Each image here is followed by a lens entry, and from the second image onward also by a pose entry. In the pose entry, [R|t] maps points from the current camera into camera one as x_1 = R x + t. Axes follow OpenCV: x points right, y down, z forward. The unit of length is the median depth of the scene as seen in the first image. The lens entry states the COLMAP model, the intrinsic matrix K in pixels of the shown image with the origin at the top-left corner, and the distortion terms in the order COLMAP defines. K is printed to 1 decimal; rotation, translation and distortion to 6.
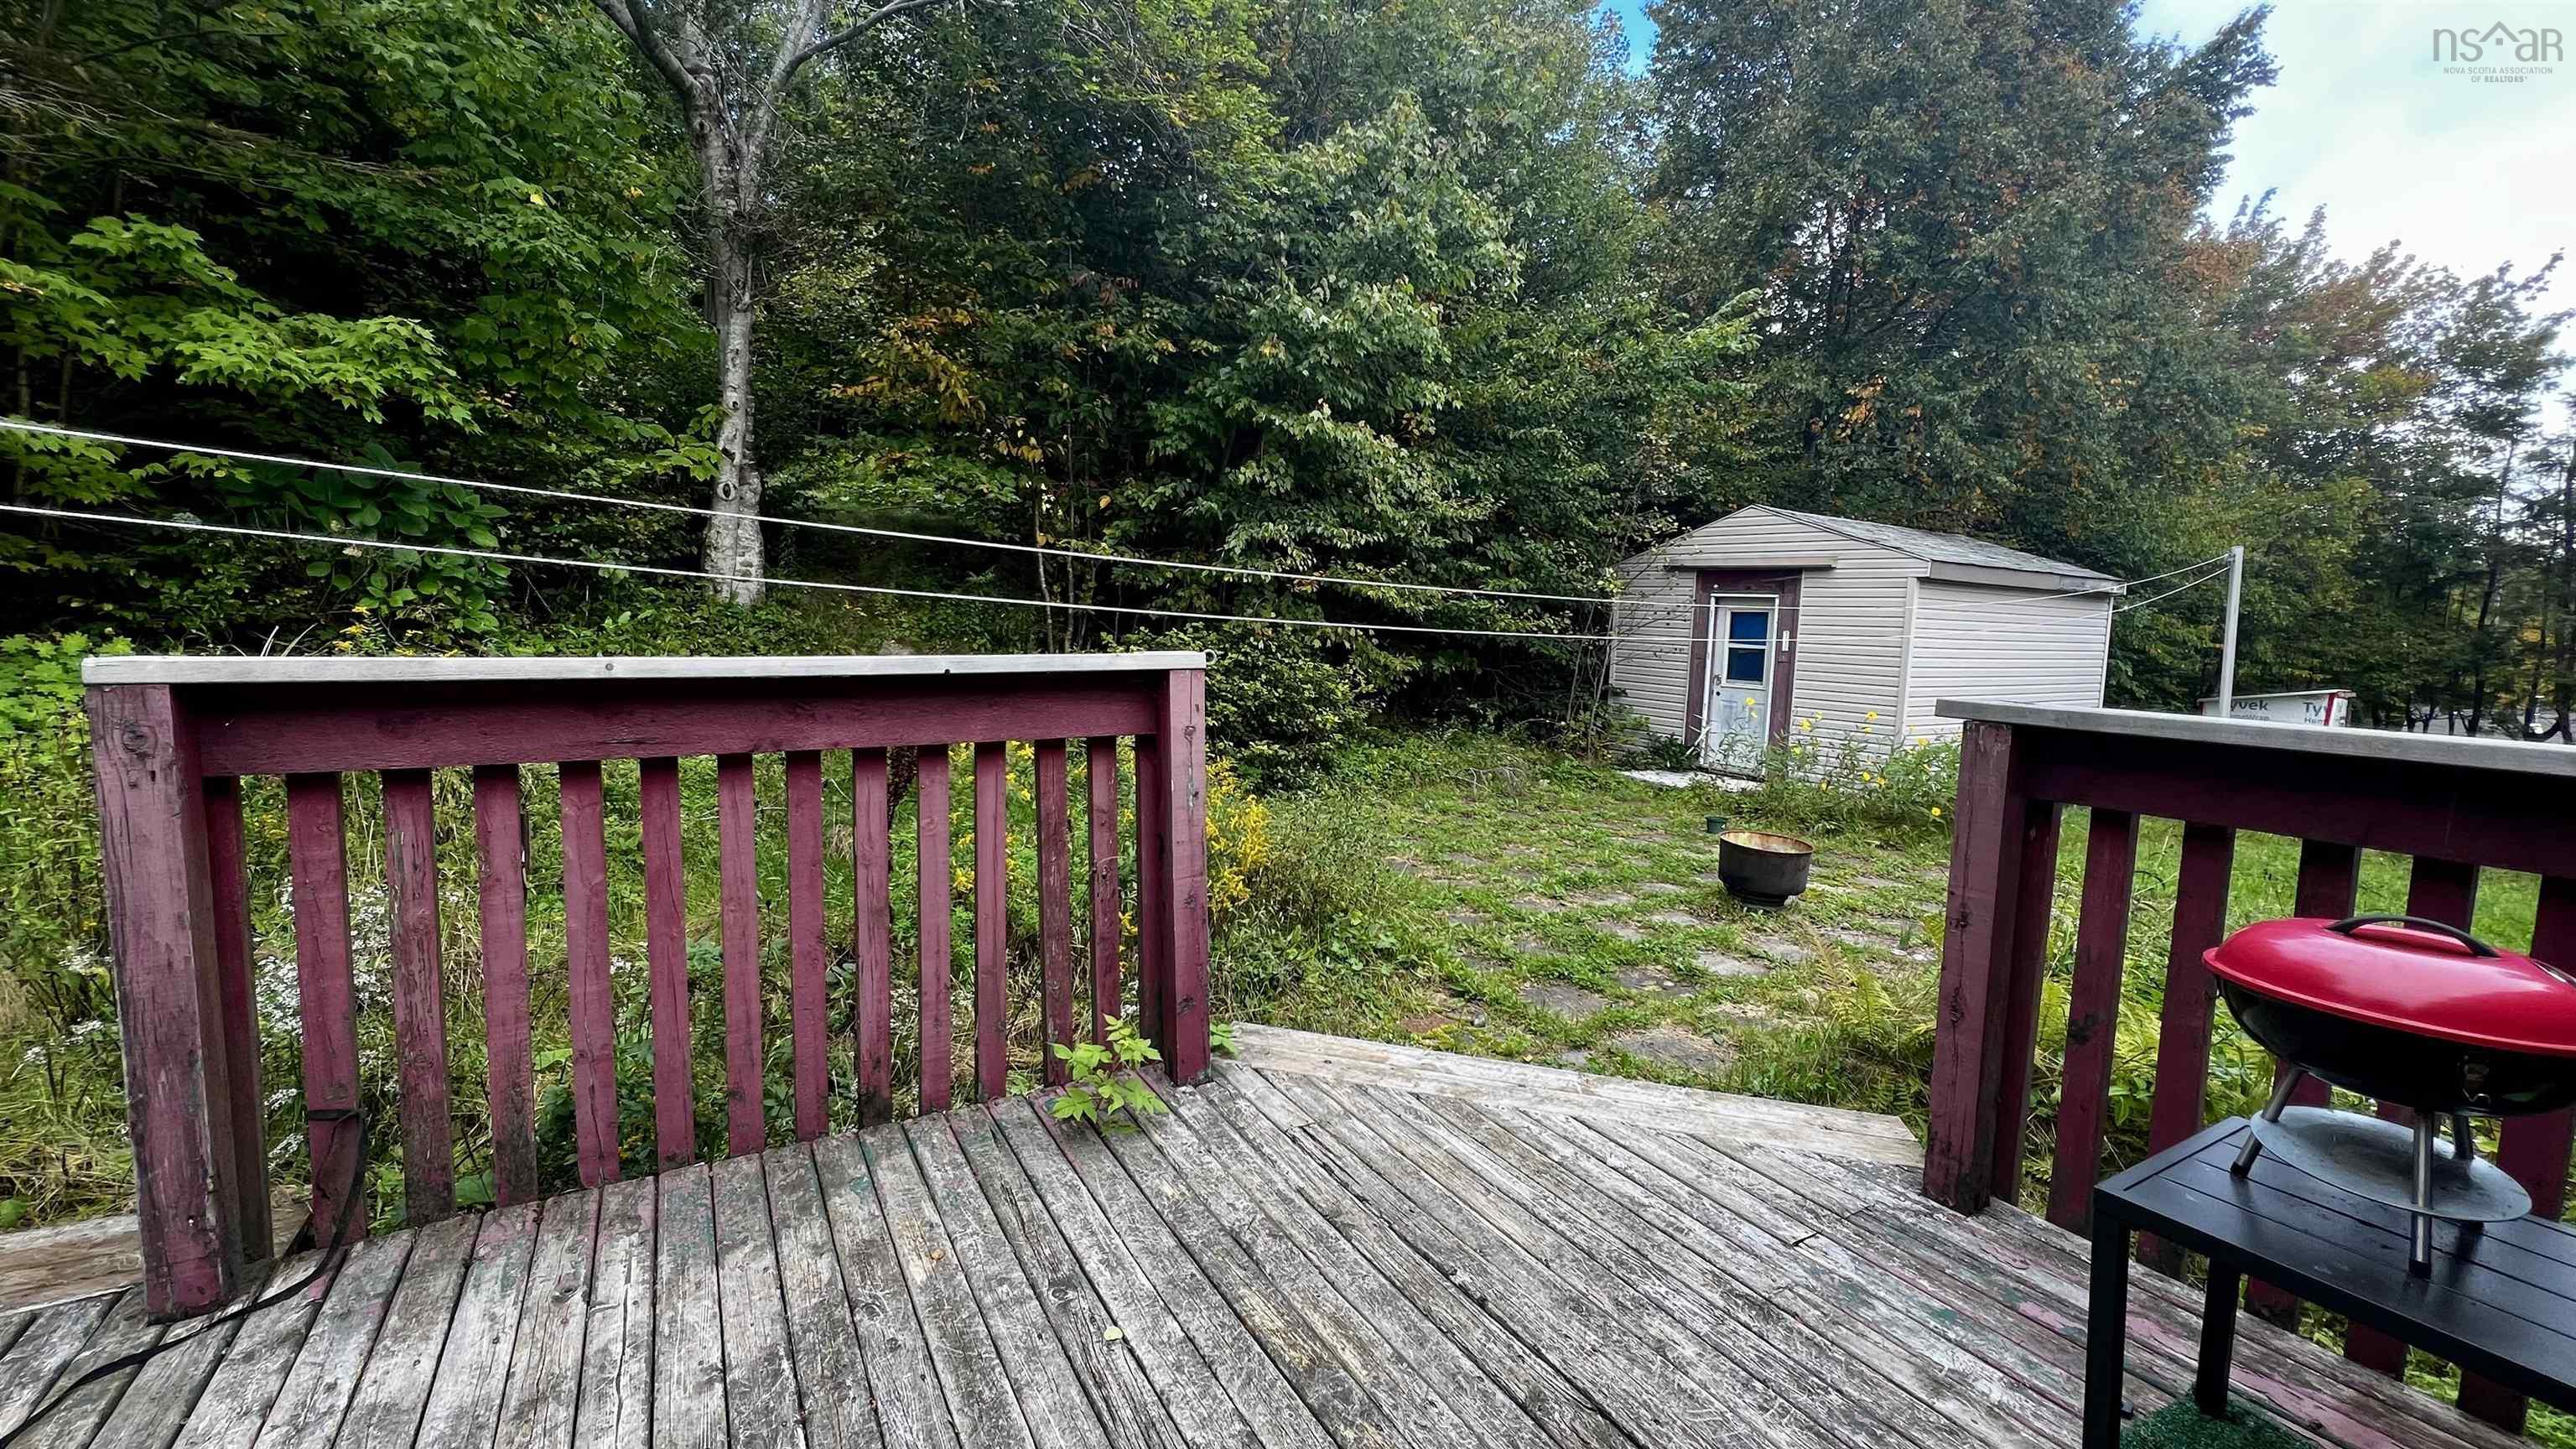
lens RADIAL K [[1035.3, 0, 1277.3], [0, 1035.3, 720.2], [0, 0, 1]] dist [0.000401, 0.000009]
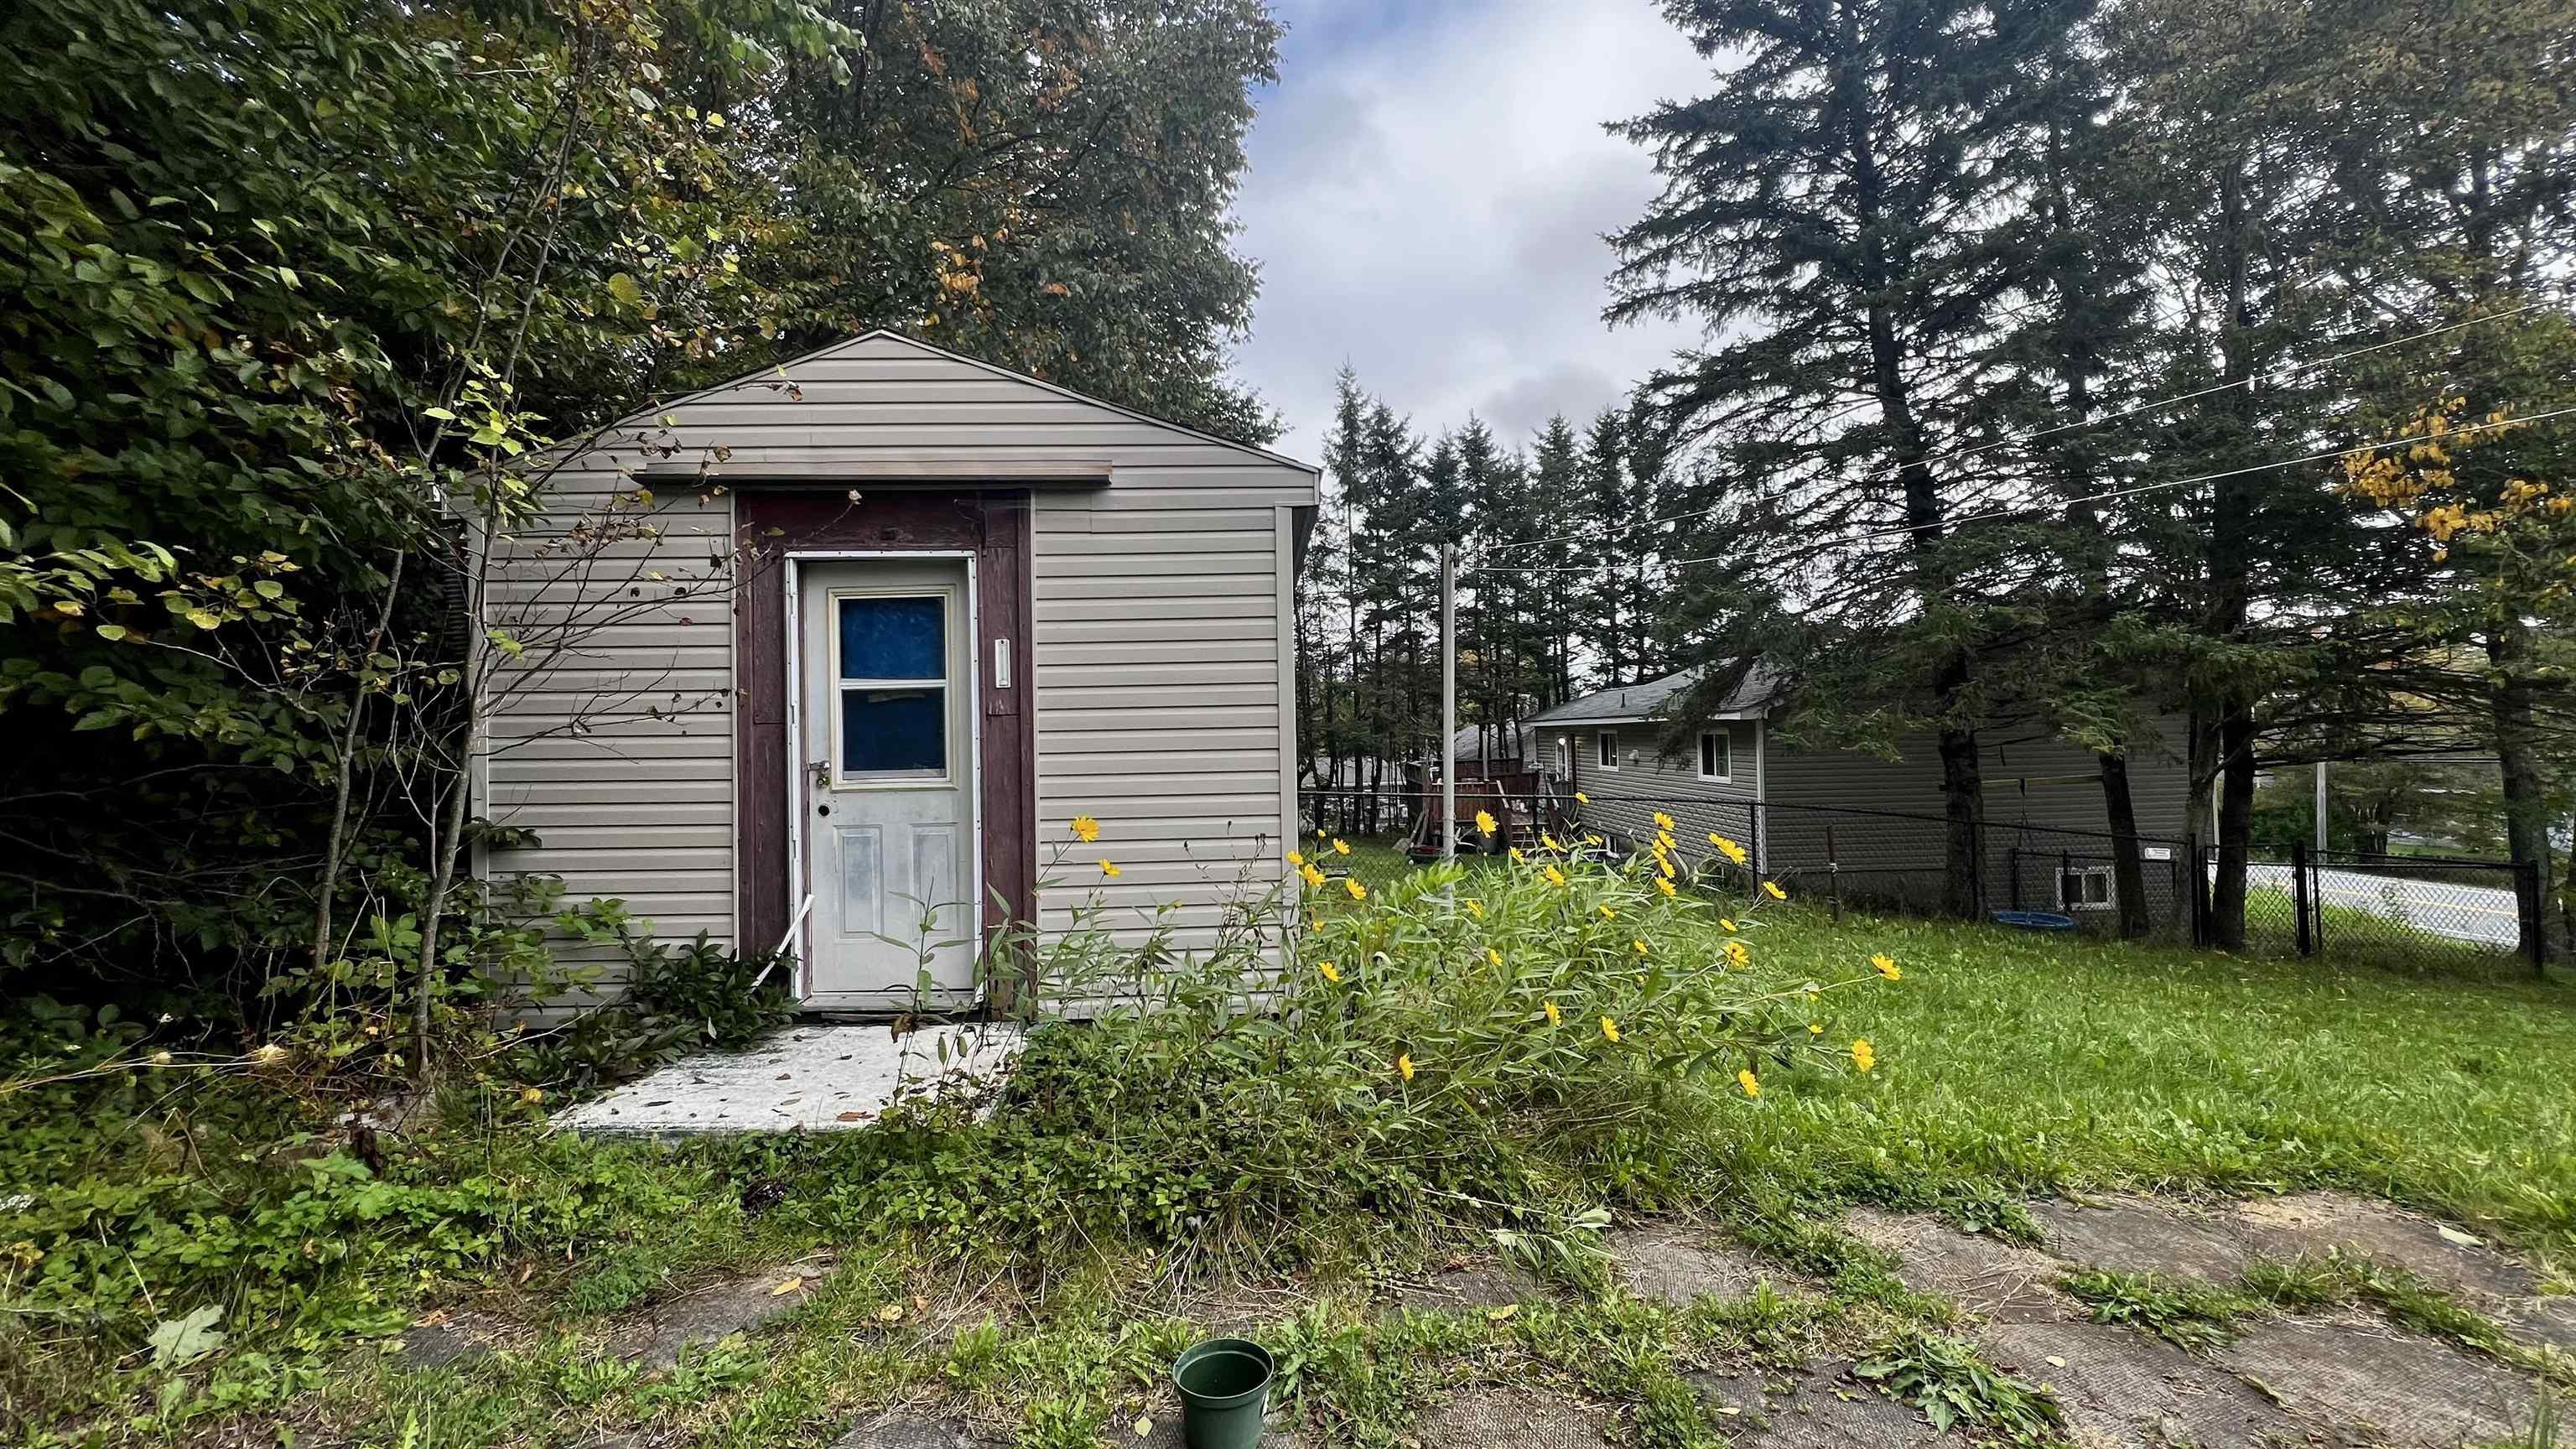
lens RADIAL K [[1023.1, 0, 1274.0], [0, 1023.1, 716.0], [0, 0, 1]] dist [-0.000135, 0.000001]
pose [[0.523204, -0.032064, 0.851604, 0.192405], [0.121881, 0.991835, -0.037537, -0.026345], [-0.843447, 0.123433, 0.522840, 0.664390]]
